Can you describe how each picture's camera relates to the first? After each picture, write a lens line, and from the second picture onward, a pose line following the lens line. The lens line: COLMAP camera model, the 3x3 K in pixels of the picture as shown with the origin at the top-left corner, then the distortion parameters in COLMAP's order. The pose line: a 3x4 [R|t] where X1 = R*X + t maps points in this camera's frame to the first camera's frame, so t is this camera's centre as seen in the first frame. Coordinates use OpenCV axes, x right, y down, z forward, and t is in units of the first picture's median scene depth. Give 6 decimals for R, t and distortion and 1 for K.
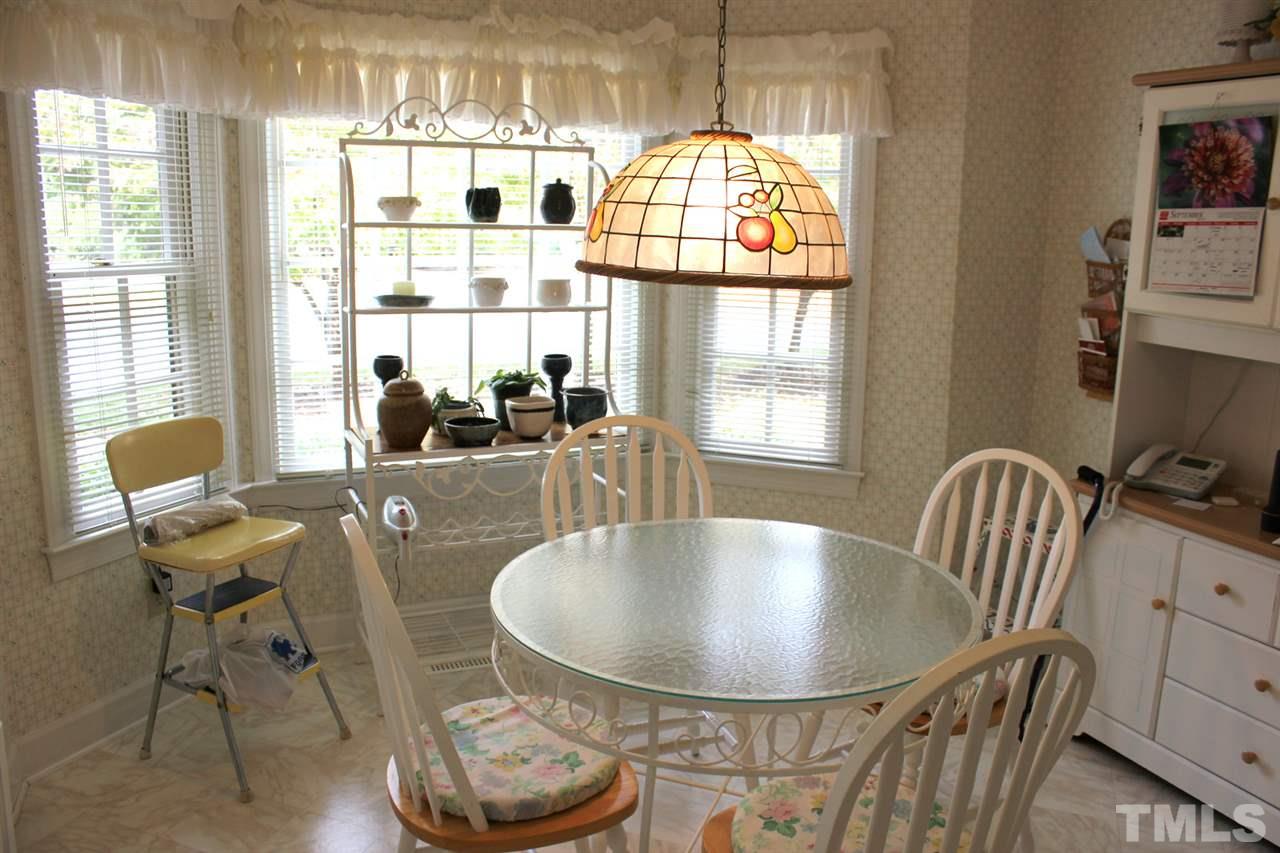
lens RADIAL K [[998.9, 0, 640.0], [0, 998.9, 426.5], [0, 0, 1]] dist [-0.151142, 0.103058]
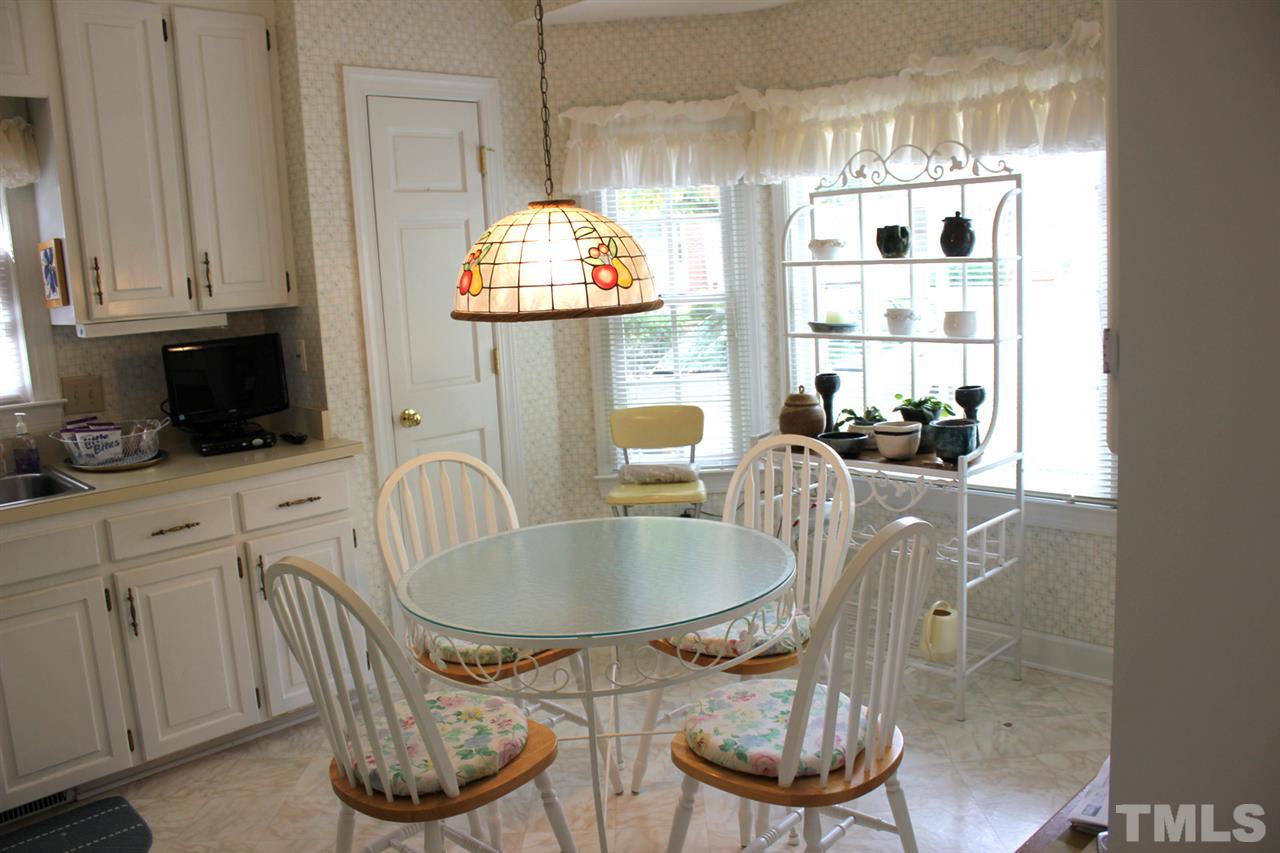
lens RADIAL K [[1055.1, 0, 640.0], [0, 1055.1, 426.5], [0, 0, 1]] dist [-0.166333, 0.145773]
pose [[0.359851, 0.106046, -0.926963, 0.831899], [-0.129706, 0.989558, 0.062855, -0.058711], [0.923950, 0.097614, 0.369849, 0.338508]]
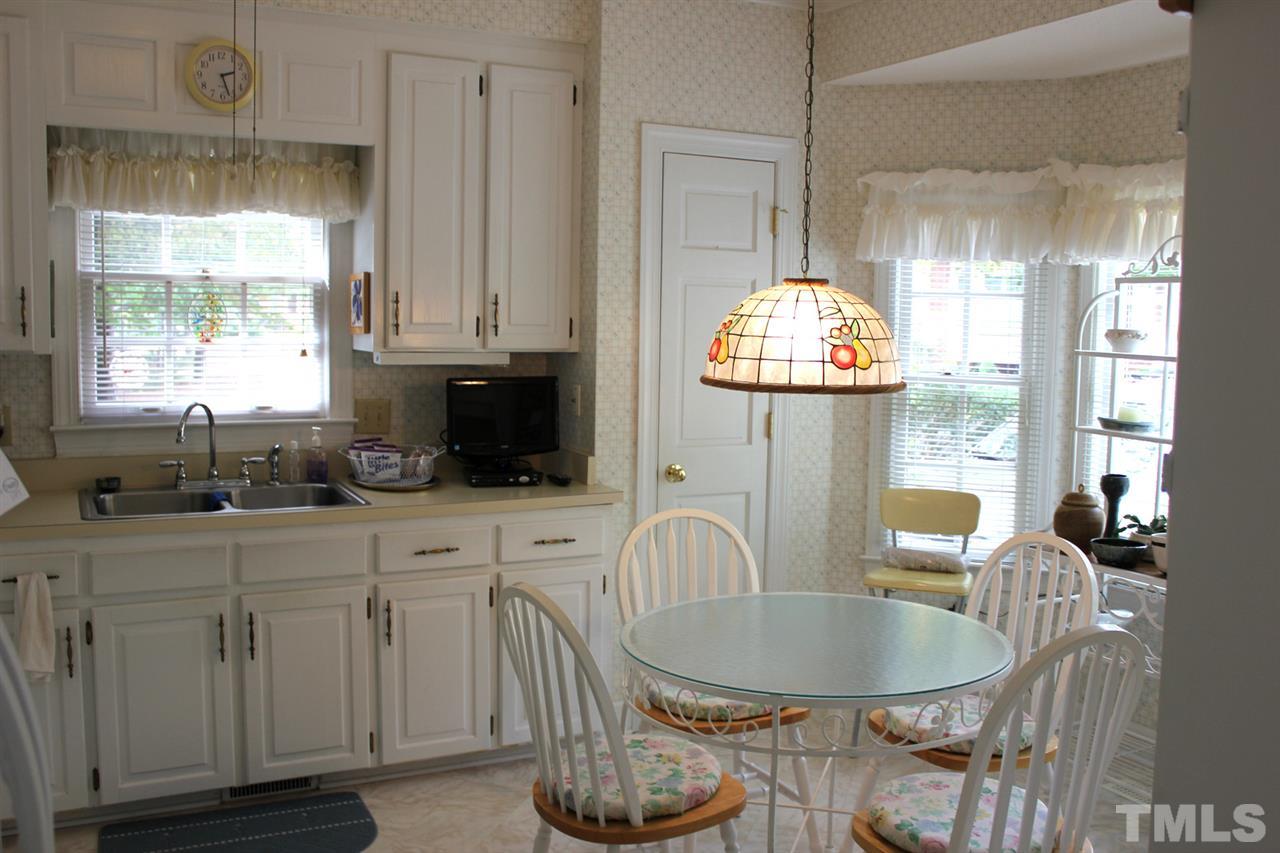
lens RADIAL K [[1212.3, 0, 640.1], [0, 1212.3, 433.0], [0, 0, 1]] dist [-0.153210, 0.202338]
pose [[0.070271, 0.079114, -0.994386, 1.008605], [-0.220014, 0.973530, 0.061907, -0.082251], [0.972962, 0.214429, 0.085817, 0.372588]]
